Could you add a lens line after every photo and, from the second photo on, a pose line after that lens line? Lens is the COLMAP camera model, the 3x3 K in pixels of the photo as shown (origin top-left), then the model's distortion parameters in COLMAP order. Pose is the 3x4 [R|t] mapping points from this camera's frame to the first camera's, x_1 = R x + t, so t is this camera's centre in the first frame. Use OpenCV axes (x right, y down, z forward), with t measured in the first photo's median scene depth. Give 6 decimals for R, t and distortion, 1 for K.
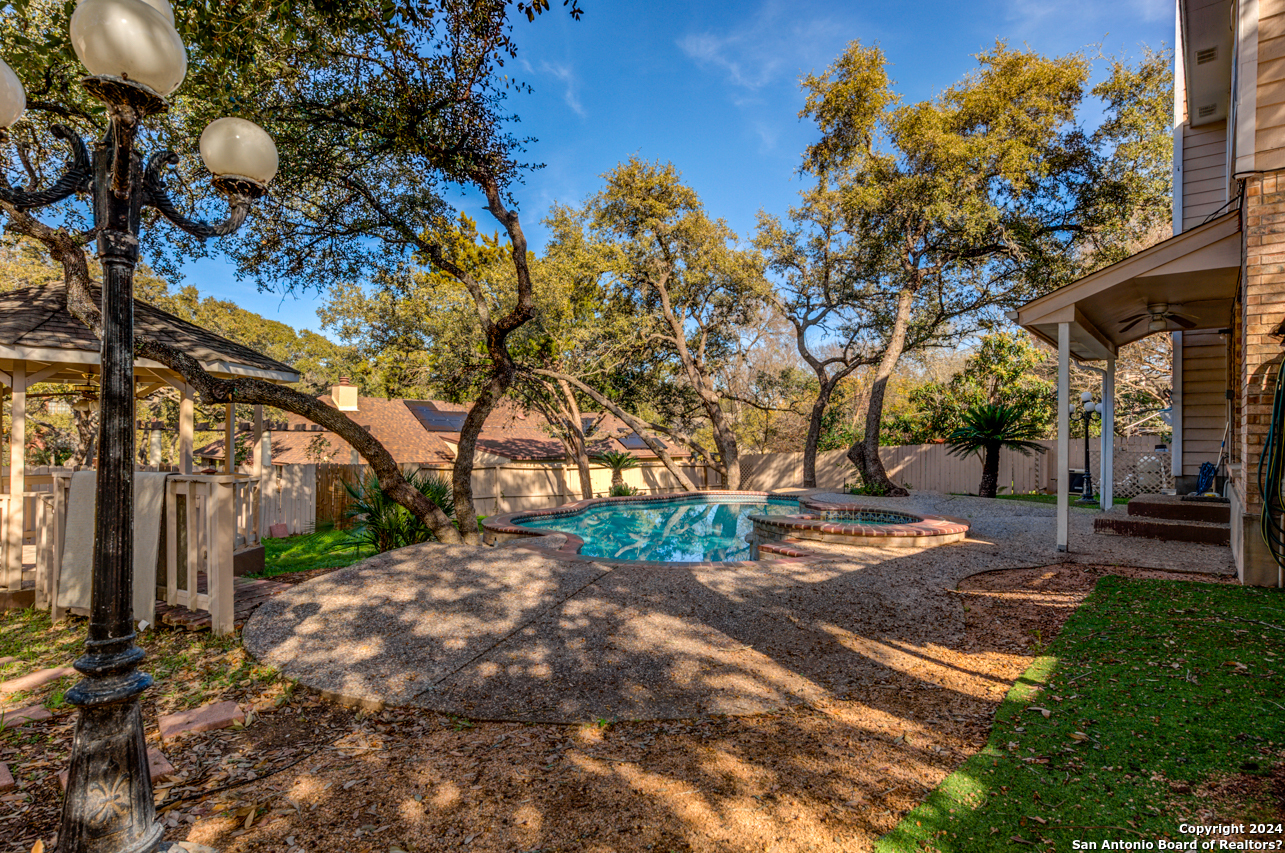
lens RADIAL K [[687.3, 0, 643.6], [0, 687.3, 436.9], [0, 0, 1]] dist [0.003758, 0.000823]
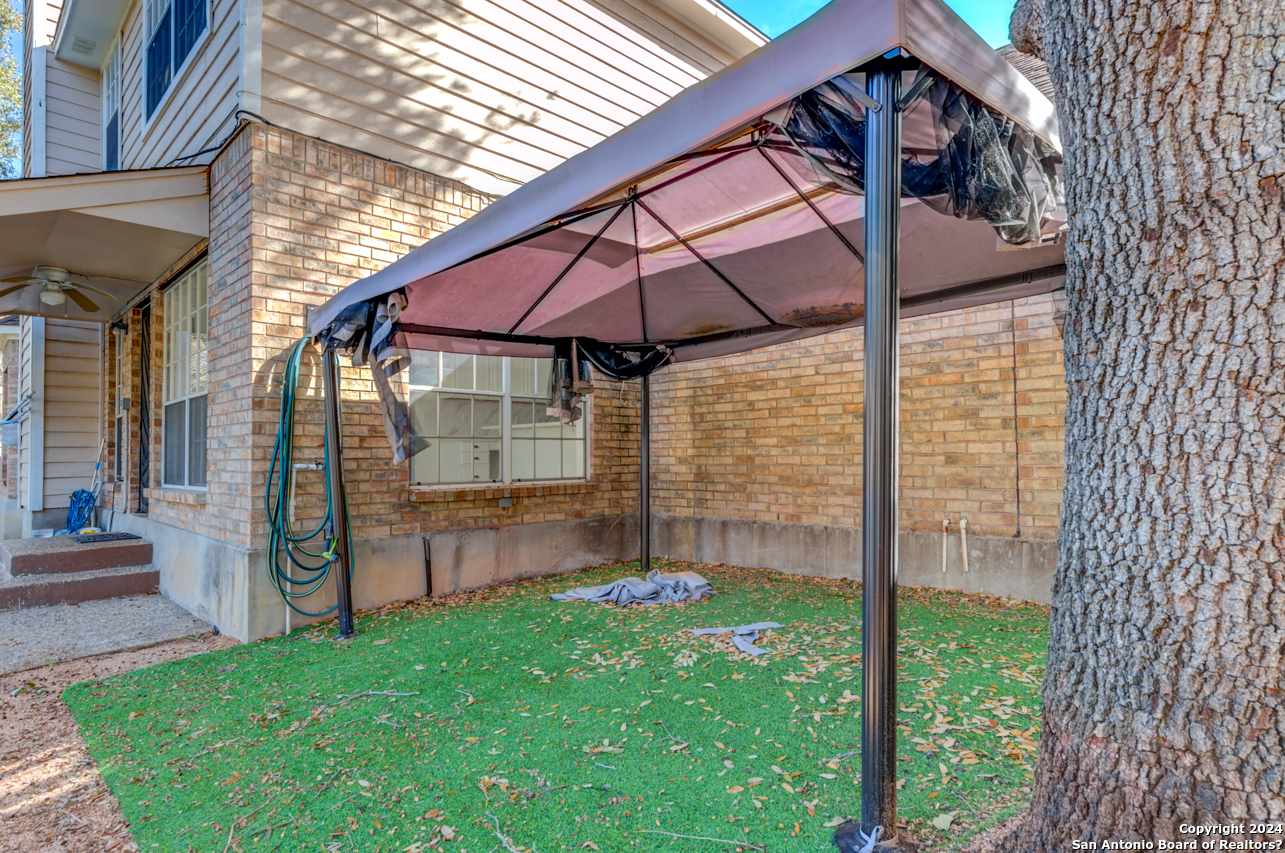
lens RADIAL K [[687.3, 0, 643.6], [0, 687.3, 436.9], [0, 0, 1]] dist [0.003758, 0.000823]
pose [[0.068855, 0.022761, 0.997367, 0.069783], [0.017543, 0.999557, -0.024022, 0.006008], [-0.997472, 0.019151, 0.068425, 0.276954]]
